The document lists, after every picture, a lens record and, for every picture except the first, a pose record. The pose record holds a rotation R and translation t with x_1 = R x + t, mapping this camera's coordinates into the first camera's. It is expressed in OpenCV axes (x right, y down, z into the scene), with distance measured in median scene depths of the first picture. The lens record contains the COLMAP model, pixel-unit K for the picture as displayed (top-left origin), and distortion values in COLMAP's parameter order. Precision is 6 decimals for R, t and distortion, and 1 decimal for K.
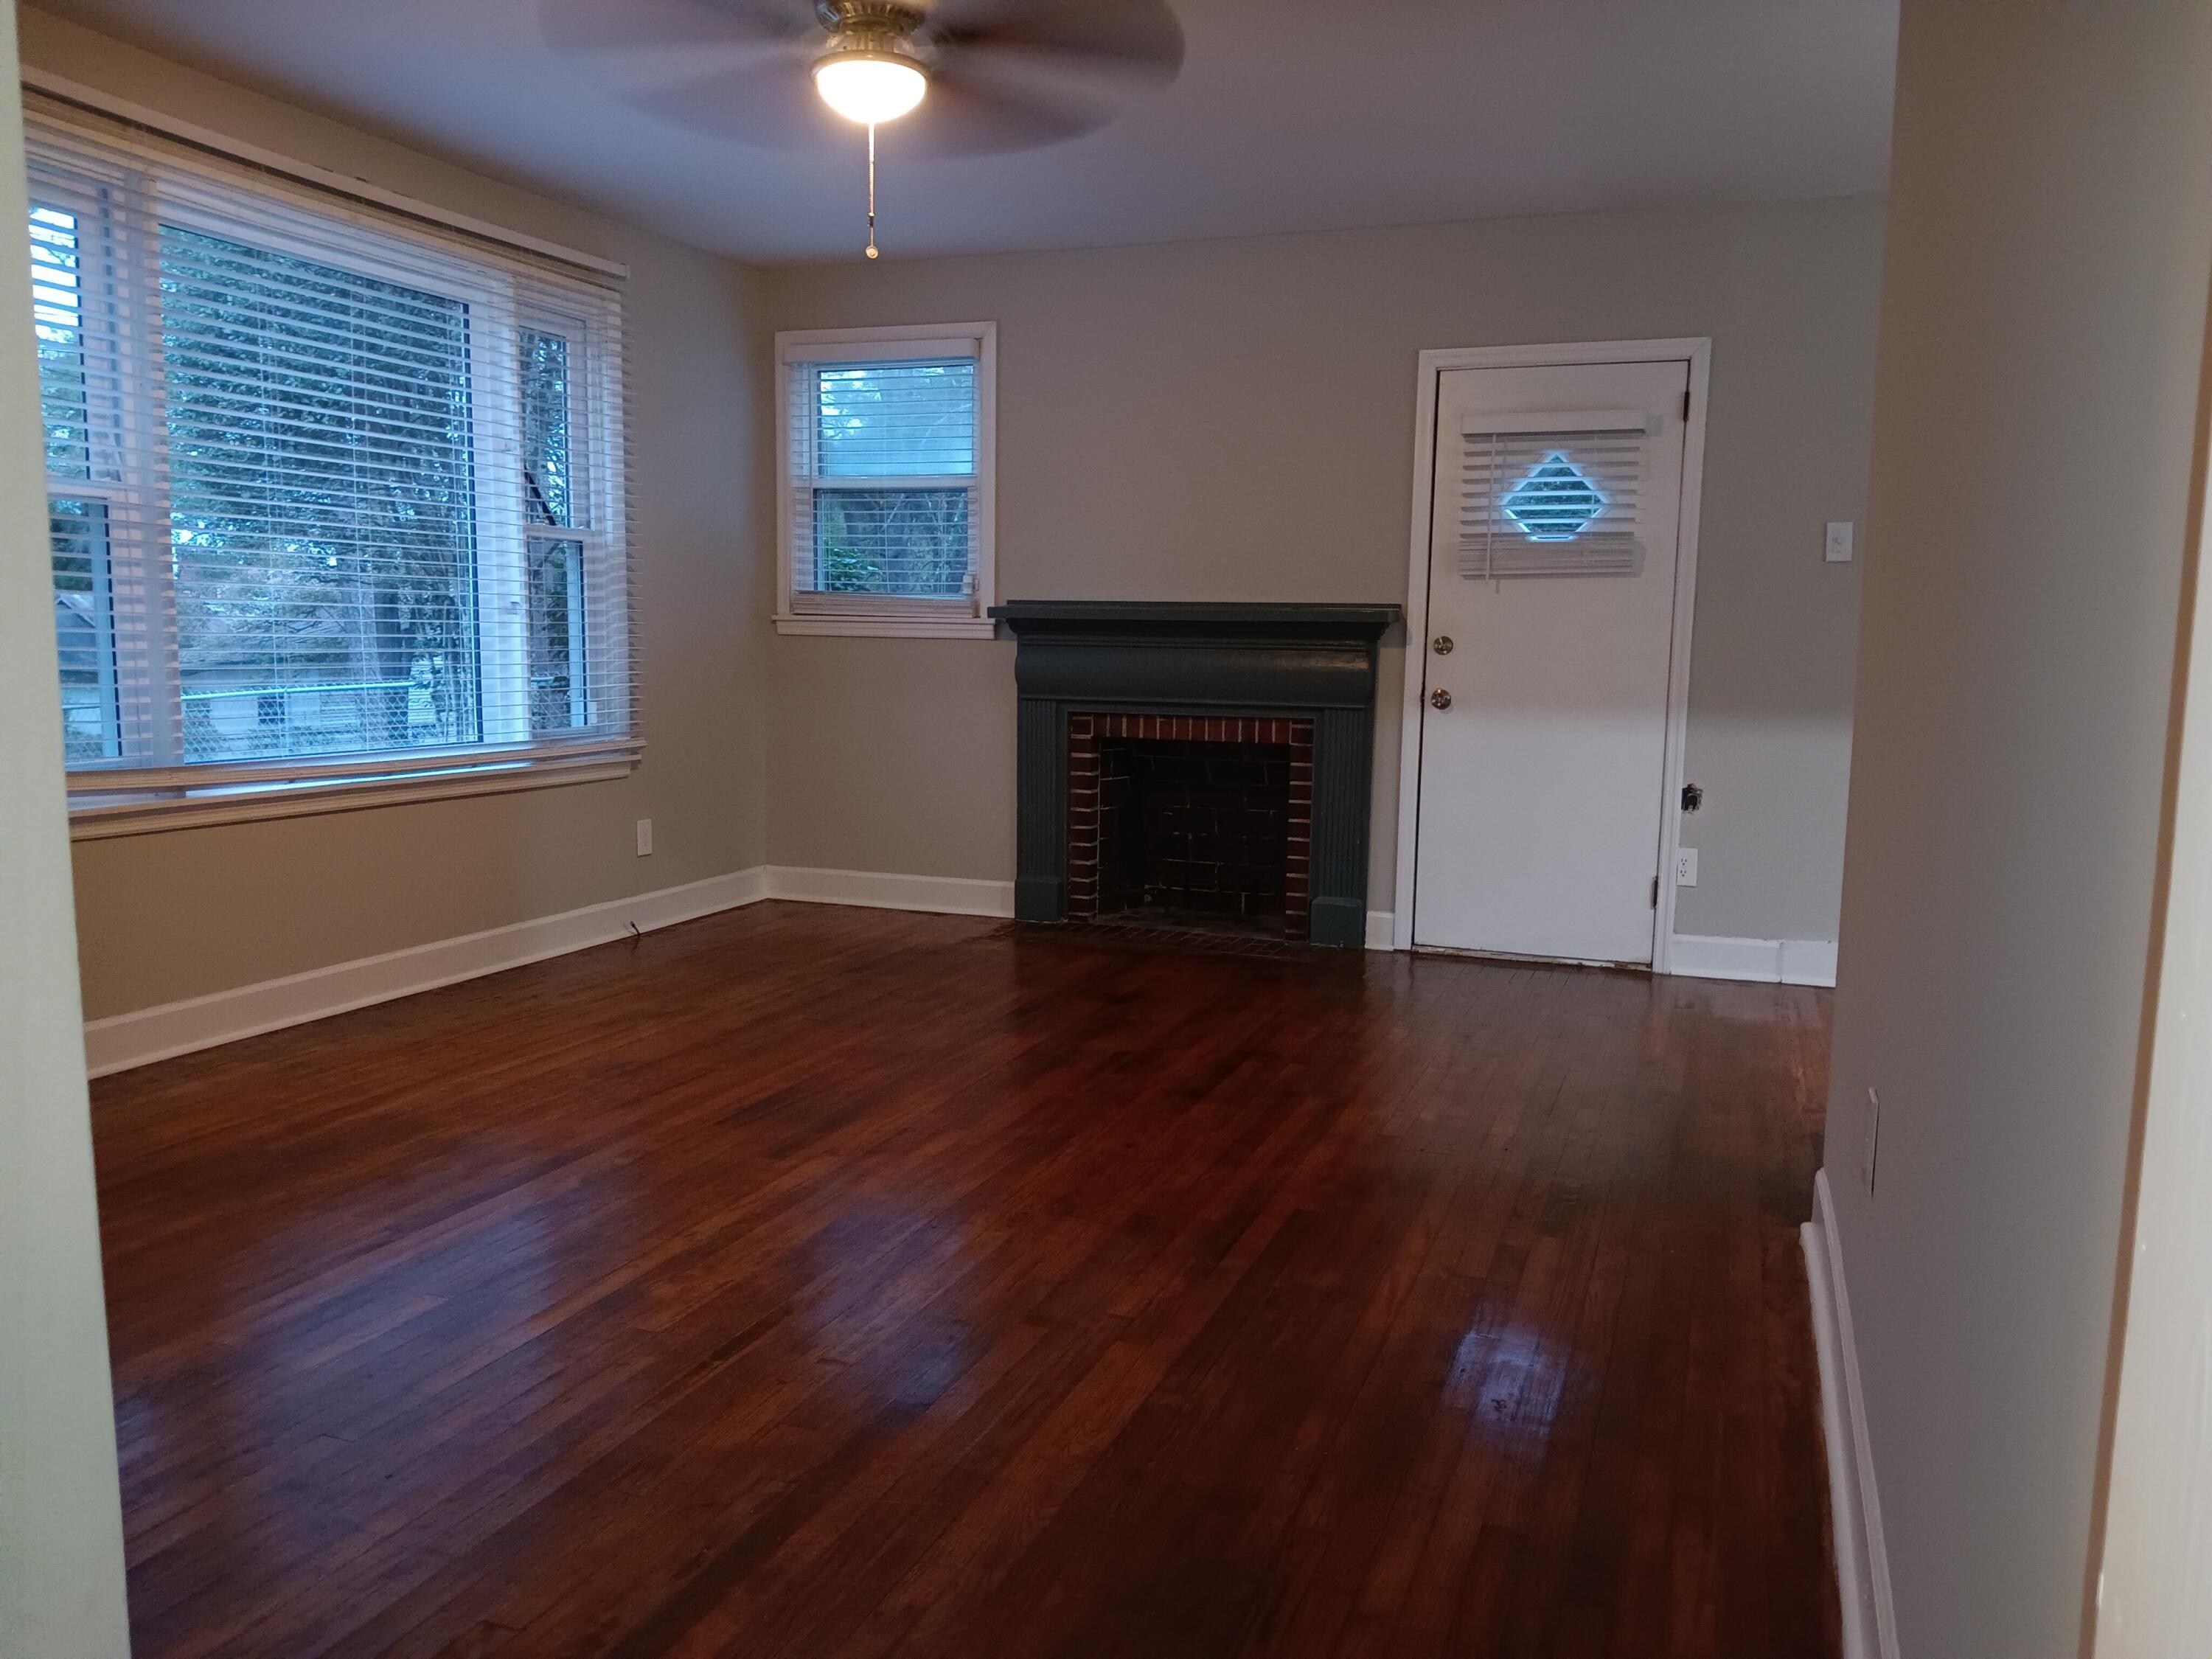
lens RADIAL K [[1657.9, 0, 1105.4], [0, 1657.9, 823.2], [0, 0, 1]] dist [0.055114, -0.107308]
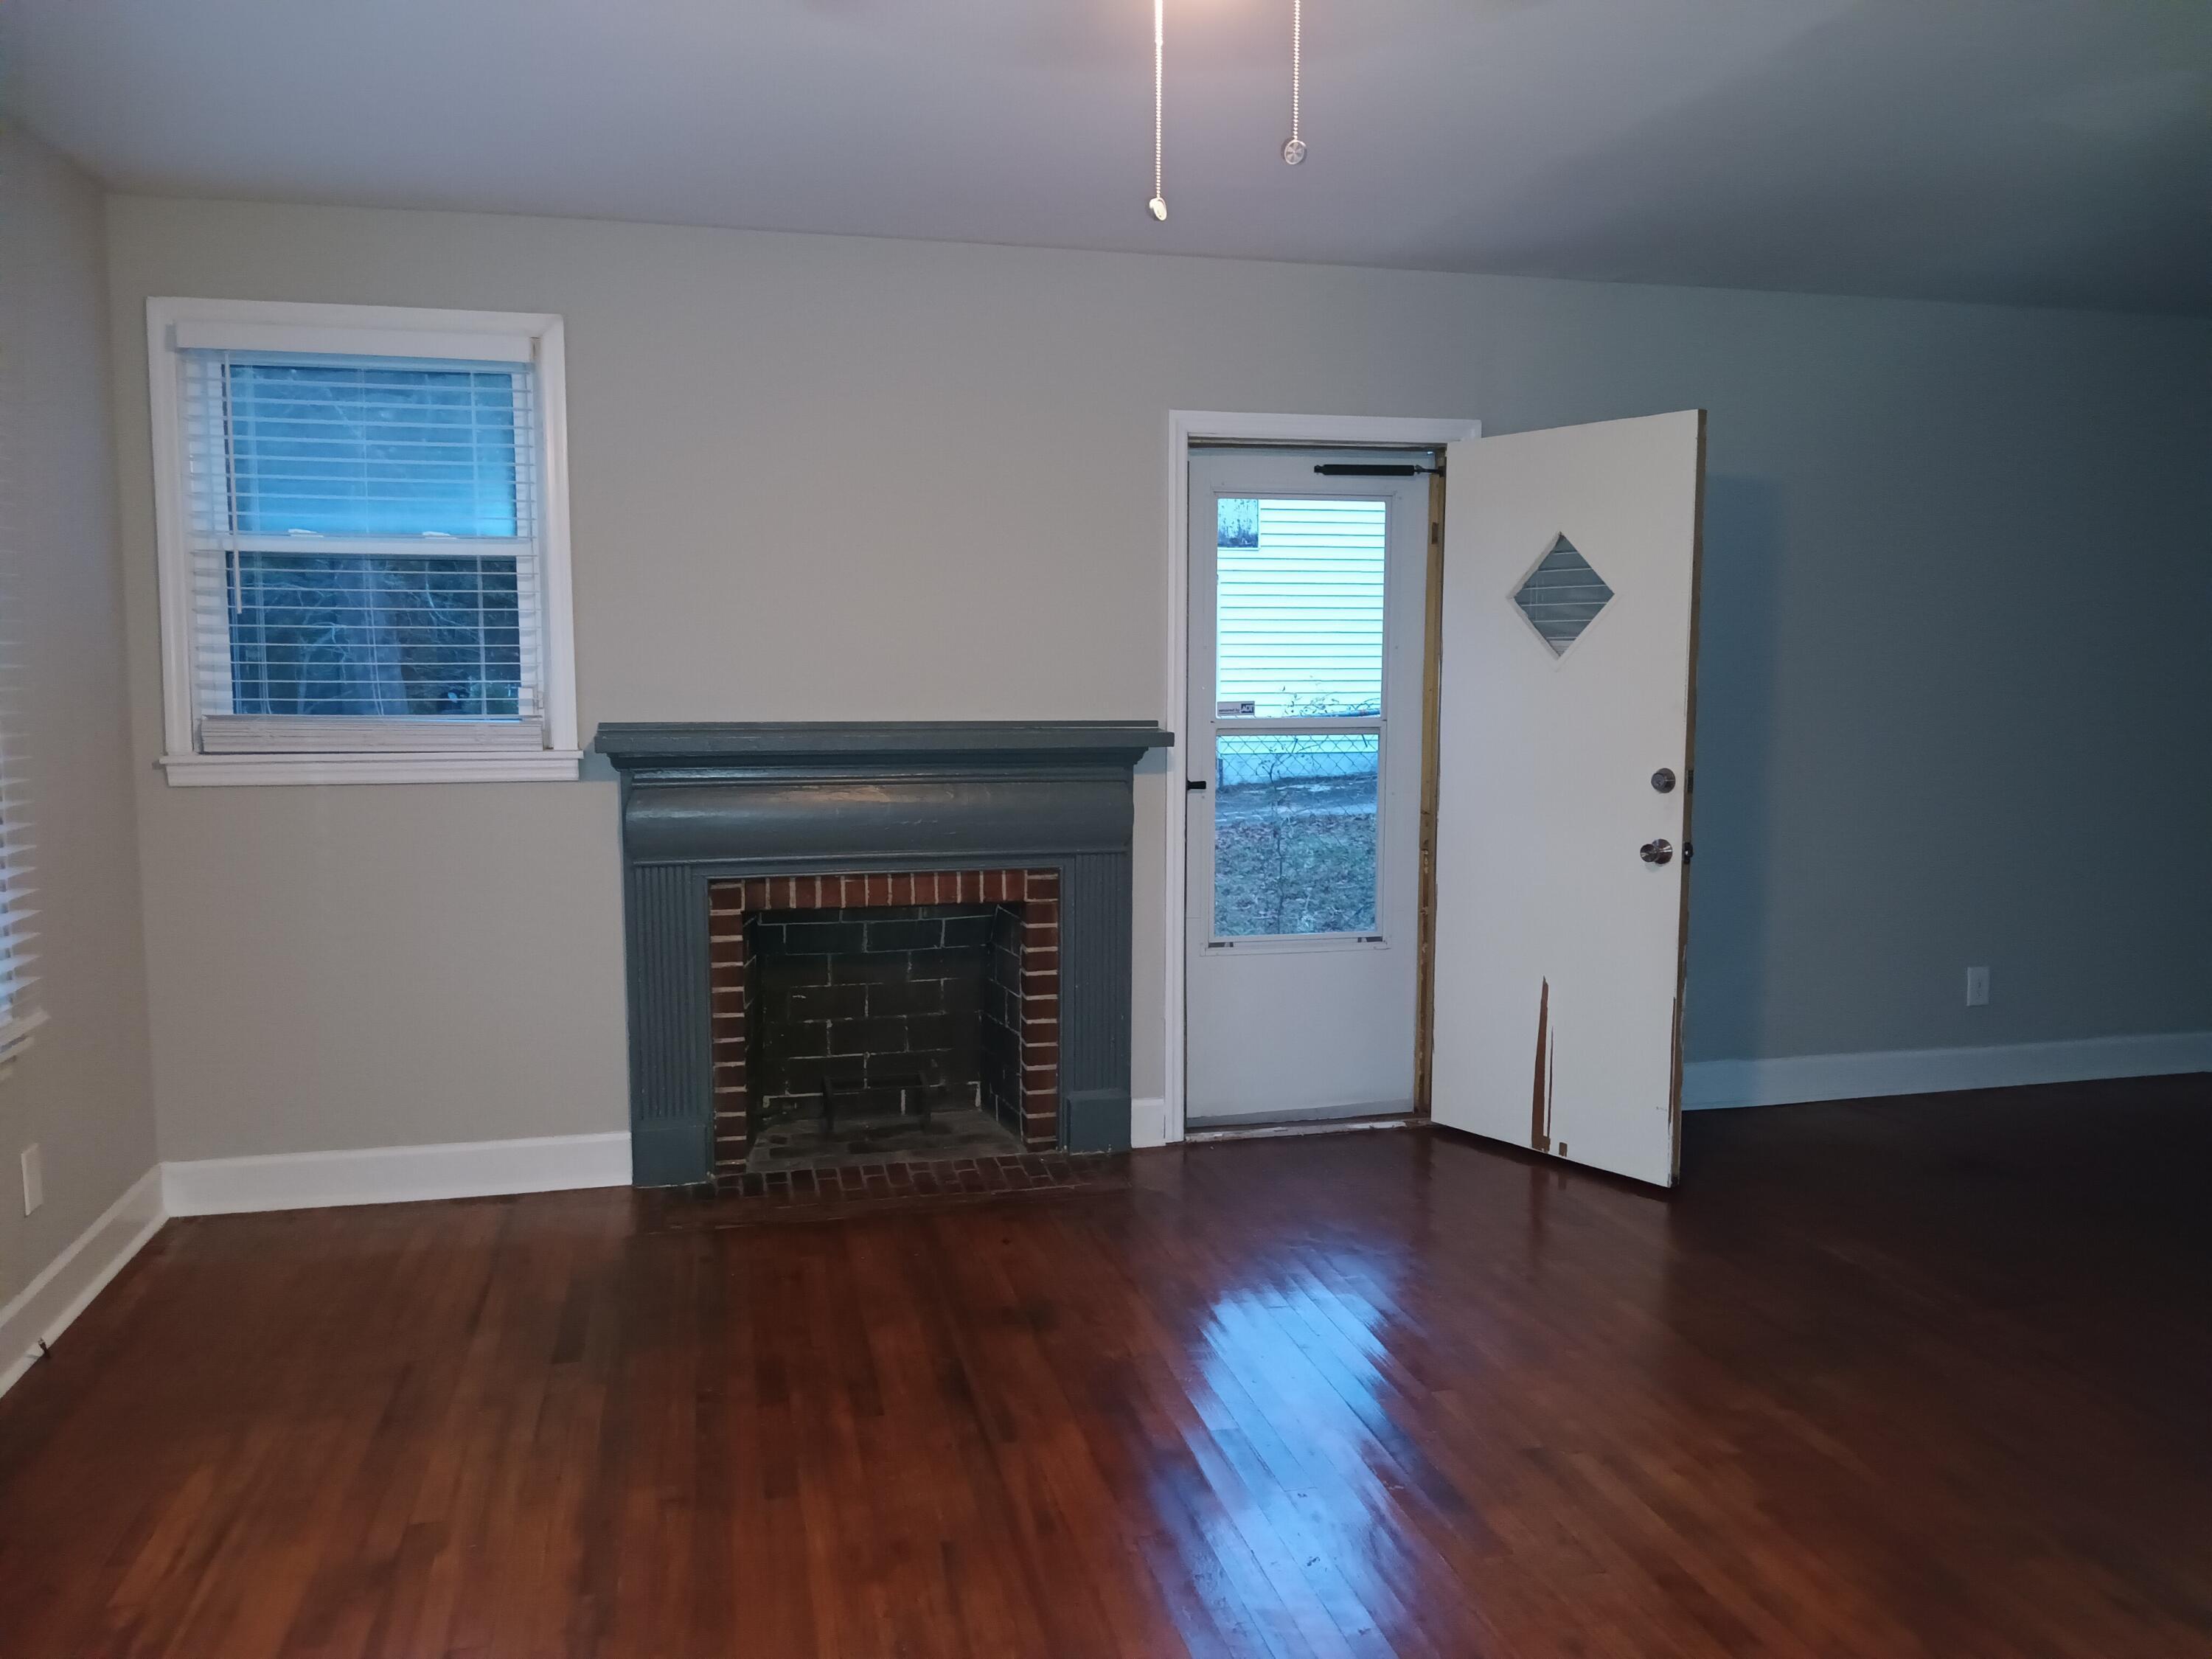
lens RADIAL K [[1657.9, 0, 1105.4], [0, 1657.9, 823.2], [0, 0, 1]] dist [0.055114, -0.107308]
pose [[0.825168, -0.072940, 0.560159, -0.279644], [0.081344, 0.996636, 0.009947, -0.085685], [-0.559000, 0.037357, 0.828326, 0.327725]]
